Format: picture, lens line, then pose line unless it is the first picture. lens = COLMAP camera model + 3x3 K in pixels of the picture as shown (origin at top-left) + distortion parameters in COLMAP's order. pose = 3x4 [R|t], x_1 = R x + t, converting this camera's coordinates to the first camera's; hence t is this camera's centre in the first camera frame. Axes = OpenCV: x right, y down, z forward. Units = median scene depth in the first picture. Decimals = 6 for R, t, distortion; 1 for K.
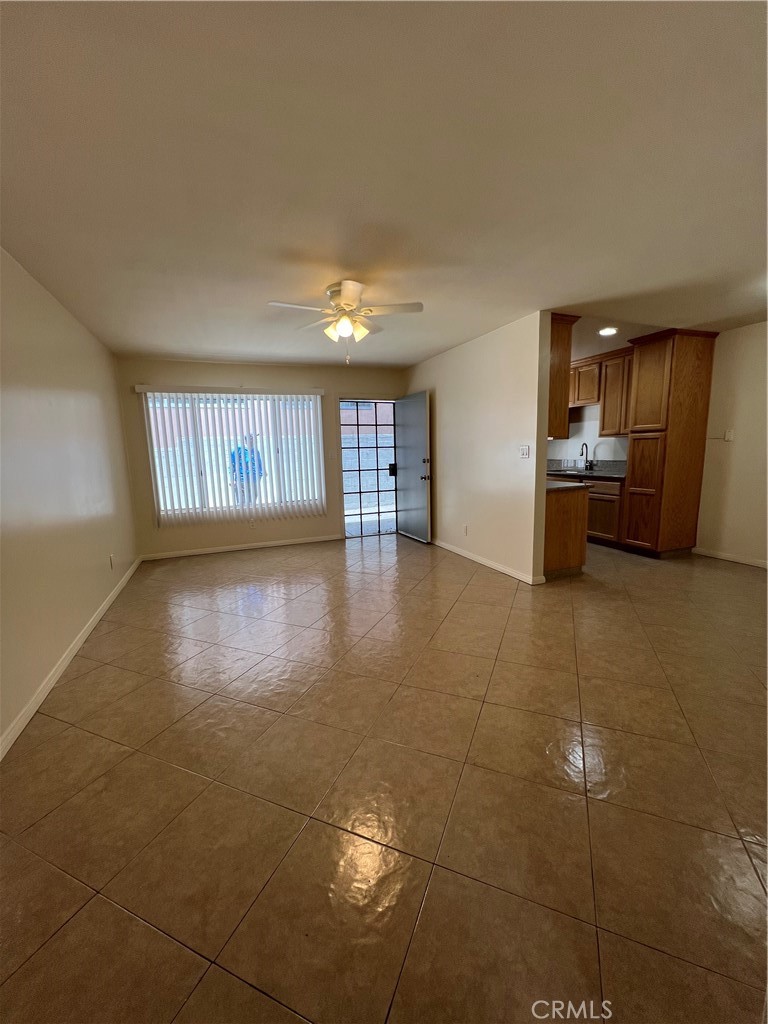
lens RADIAL K [[409.3, 0, 383.7], [0, 409.3, 515.4], [0, 0, 1]] dist [-0.001470, 0.000882]
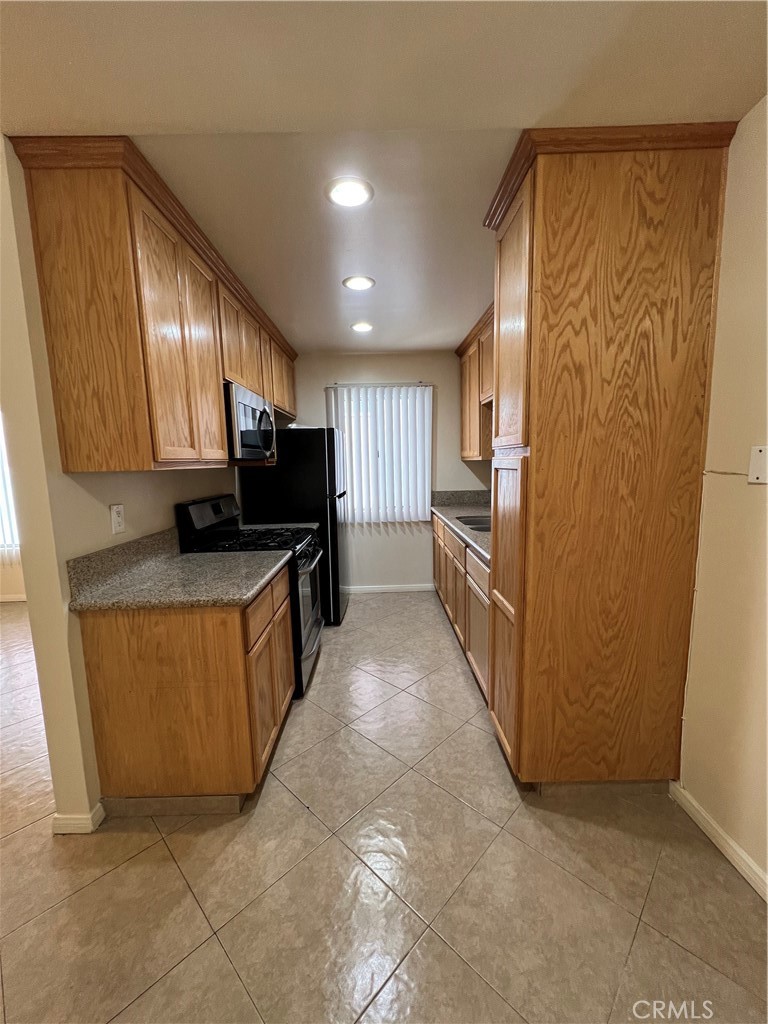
lens RADIAL K [[409.3, 0, 385.0], [0, 409.3, 513.3], [0, 0, 1]] dist [-0.001470, 0.000882]
pose [[0.933537, 0.053159, -0.354518, 0.658753], [-0.060656, 0.998108, -0.010060, -0.134759], [0.353313, 0.030895, 0.934995, 0.597712]]
